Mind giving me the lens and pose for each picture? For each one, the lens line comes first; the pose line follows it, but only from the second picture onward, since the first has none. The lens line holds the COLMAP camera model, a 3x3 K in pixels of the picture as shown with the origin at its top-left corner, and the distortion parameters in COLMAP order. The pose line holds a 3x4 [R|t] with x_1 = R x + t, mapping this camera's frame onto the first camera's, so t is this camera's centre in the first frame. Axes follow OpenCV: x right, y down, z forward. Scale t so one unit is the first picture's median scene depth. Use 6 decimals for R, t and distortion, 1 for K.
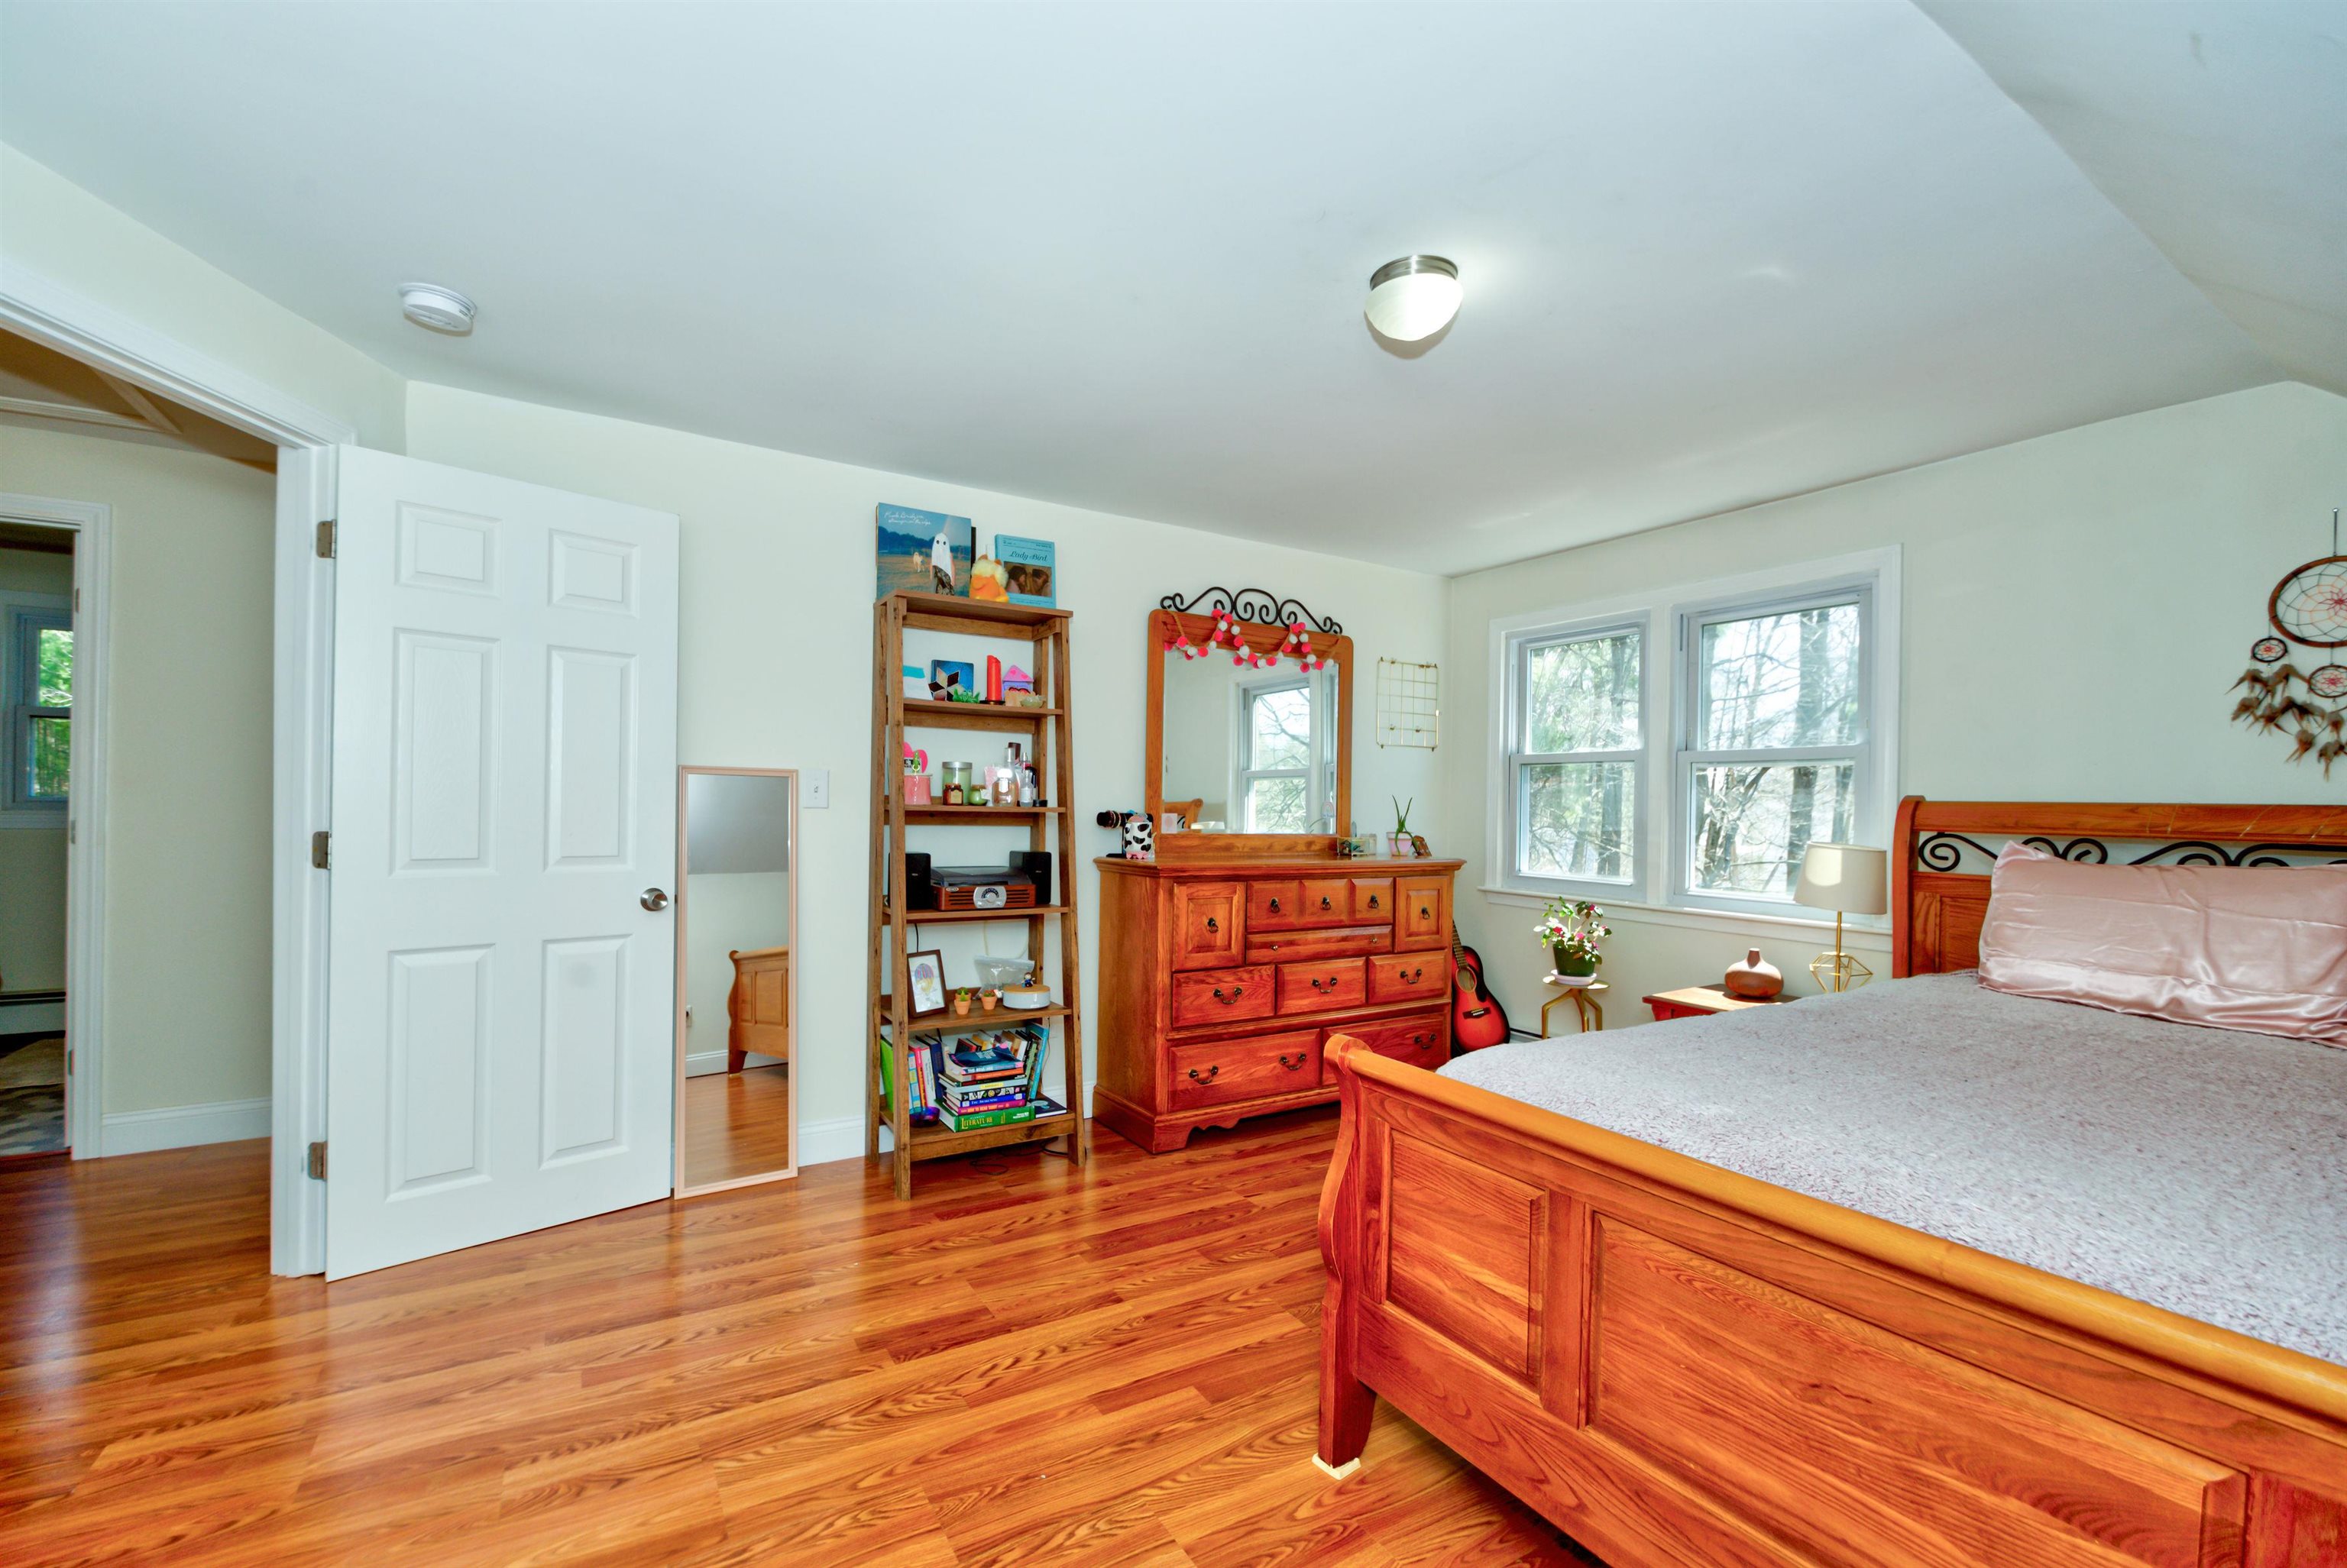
lens RADIAL K [[955.7, 0, 1149.4], [0, 955.7, 806.3], [0, 0, 1]] dist [0.001766, -0.006907]
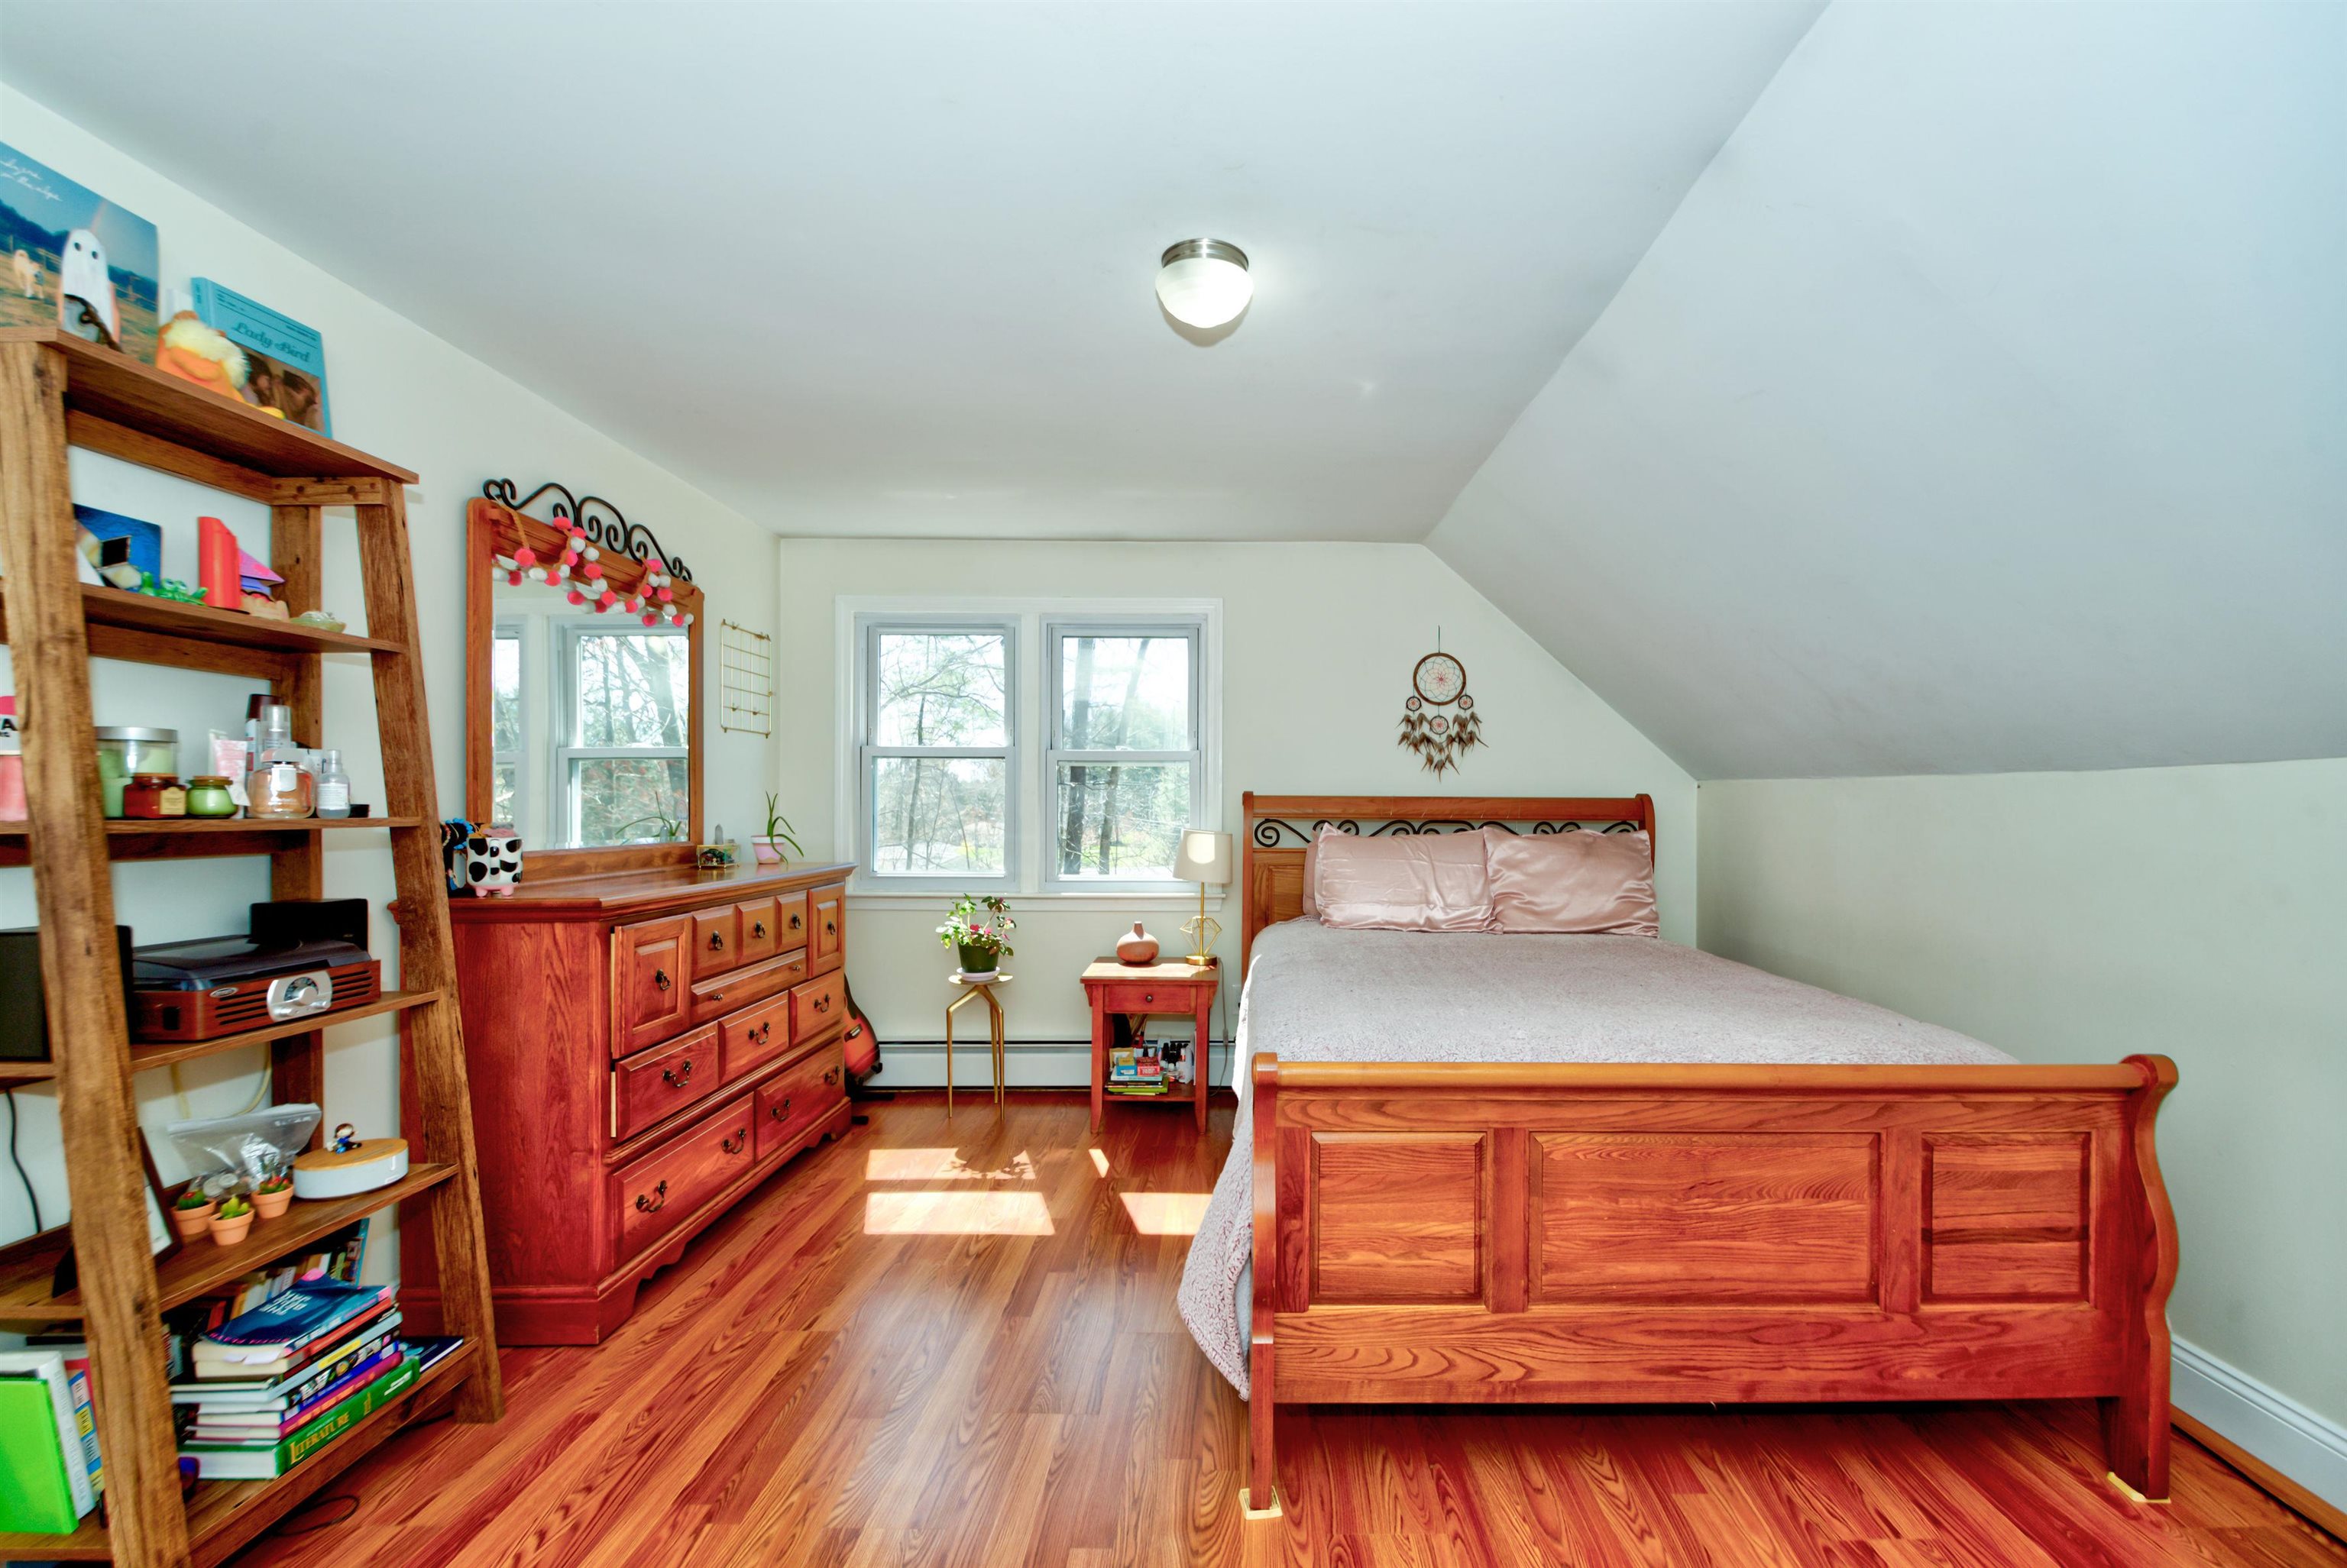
lens RADIAL K [[981.7, 0, 1240.7], [0, 981.7, 803.5], [0, 0, 1]] dist [-0.001525, -0.003051]
pose [[0.506698, -0.015174, 0.861990, -0.367518], [0.008225, 0.999885, 0.012767, -0.011045], [-0.862084, 0.000621, 0.506764, 0.301117]]
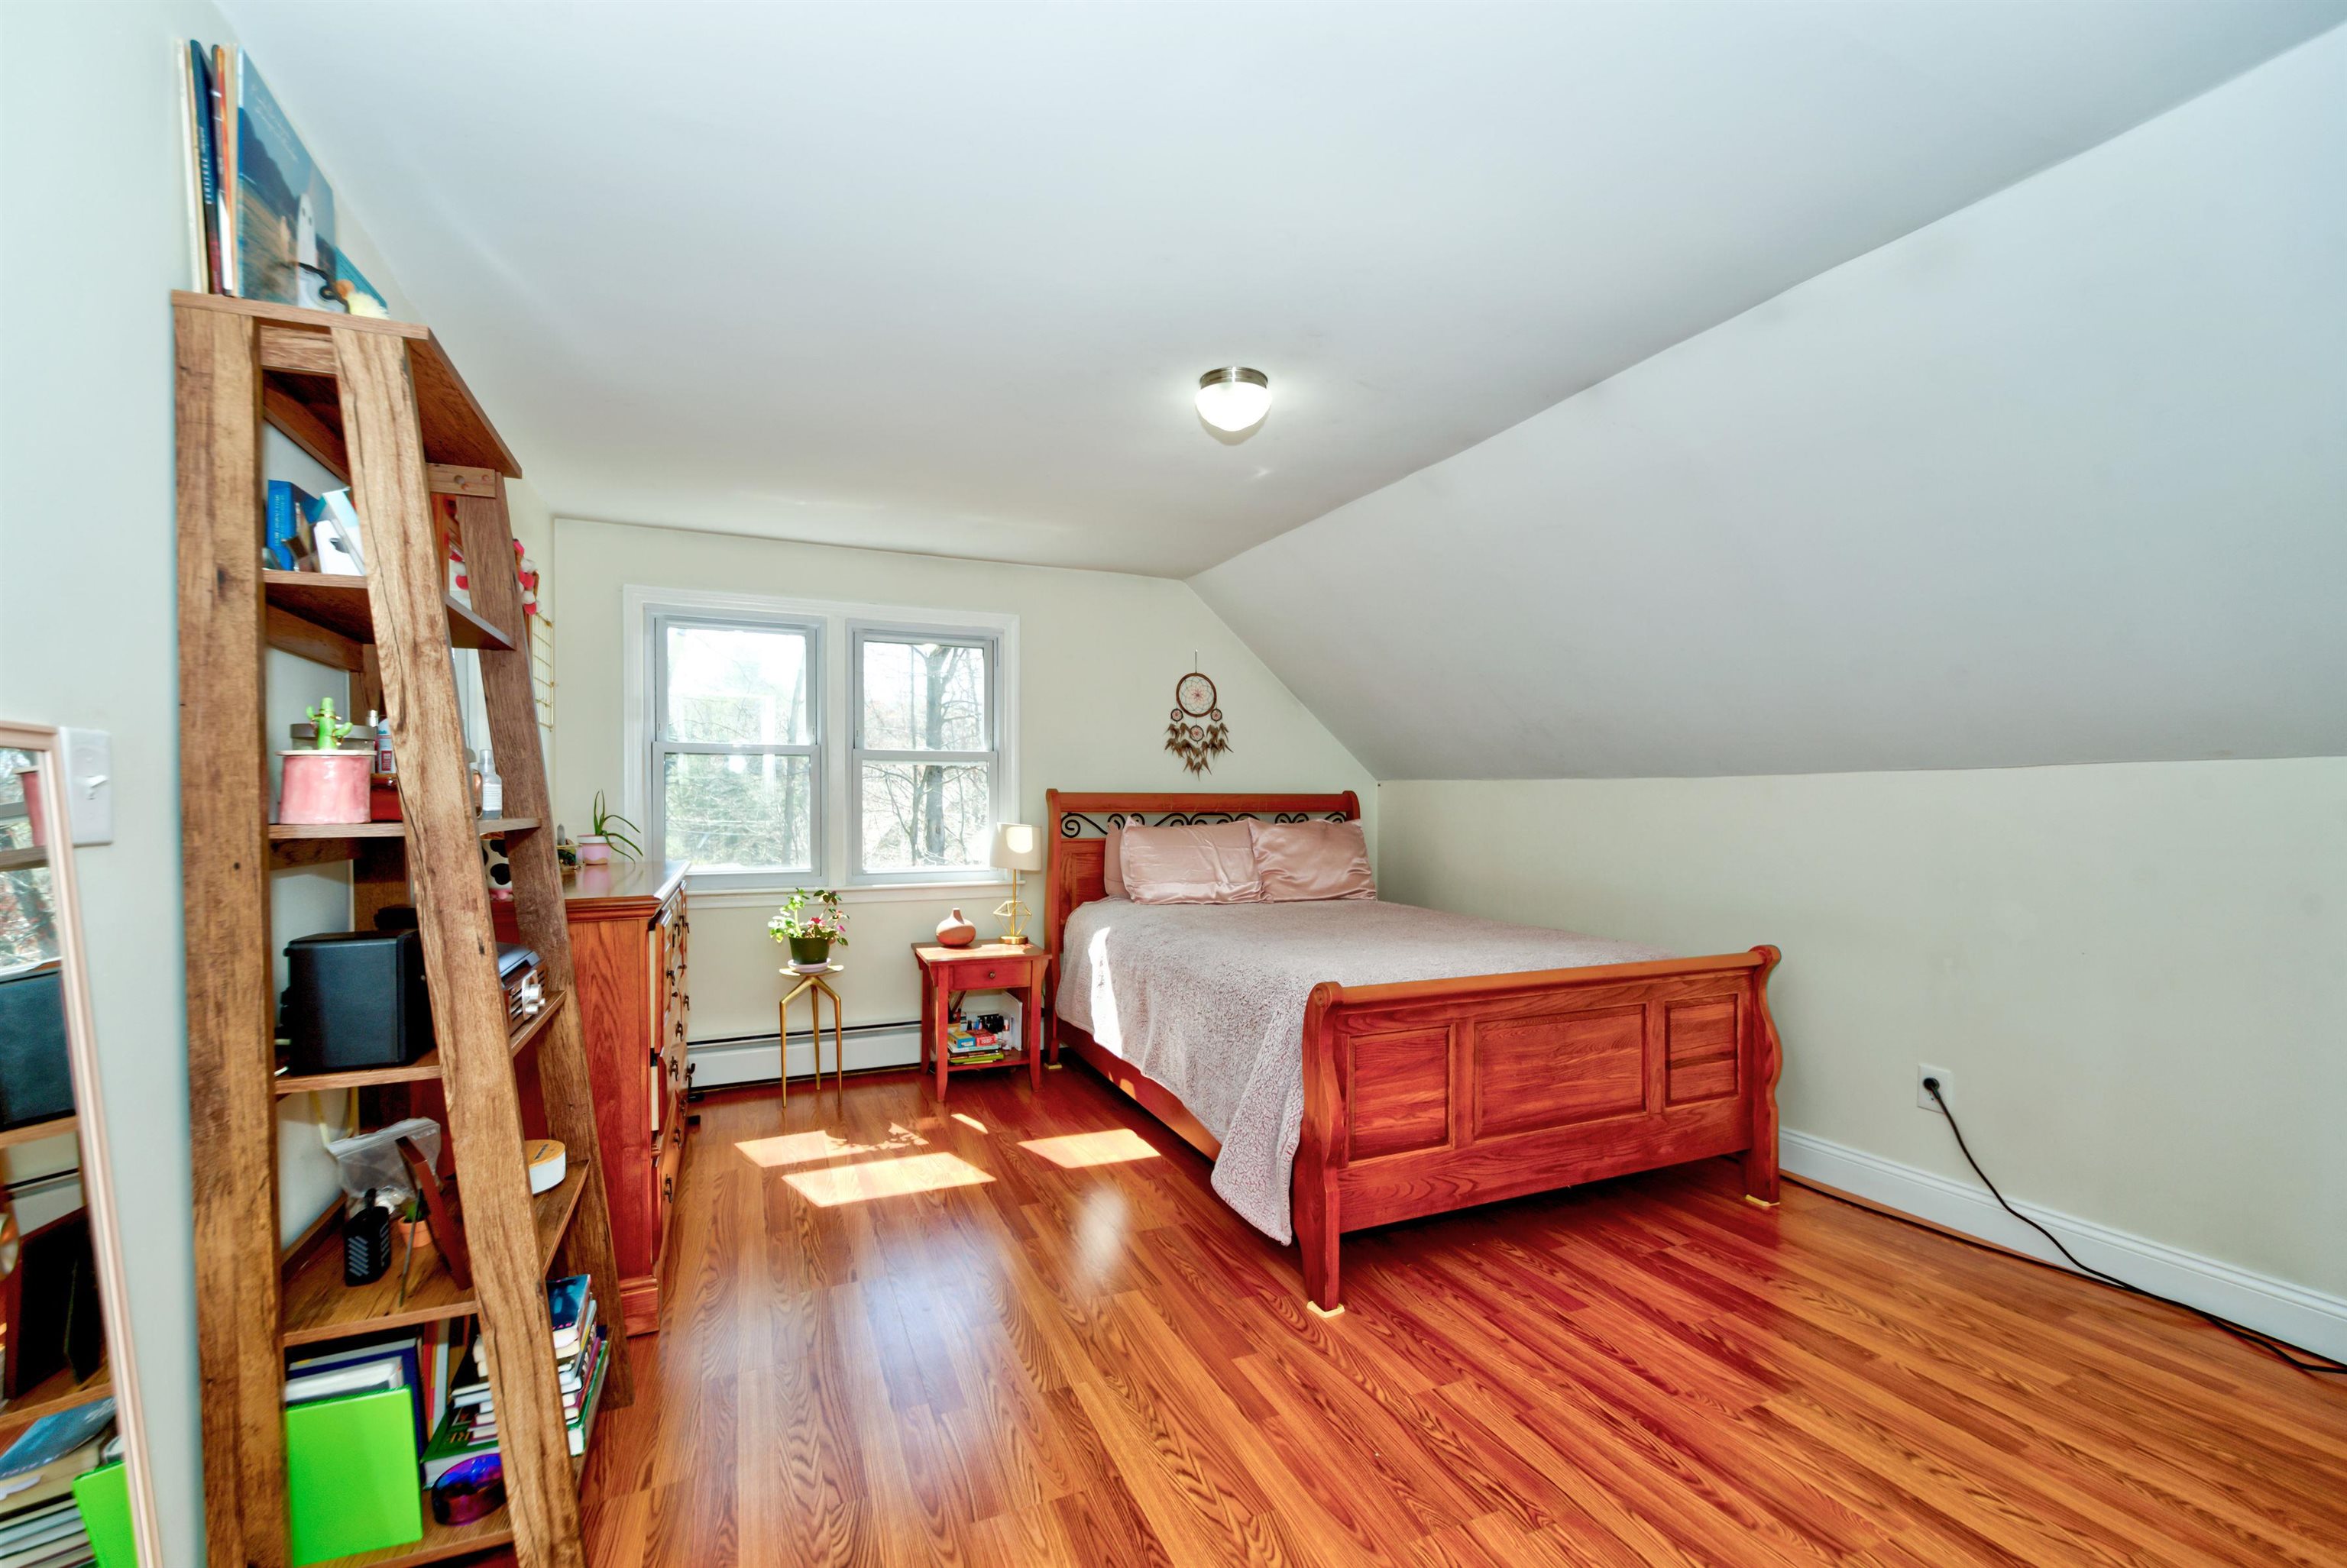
lens RADIAL K [[955.7, 0, 1149.4], [0, 955.7, 806.3], [0, 0, 1]] dist [0.001766, -0.006907]
pose [[0.145390, -0.024713, 0.989066, -0.637680], [0.005886, 0.999692, 0.024114, -0.017969], [-0.989357, 0.002316, 0.145491, 0.600439]]
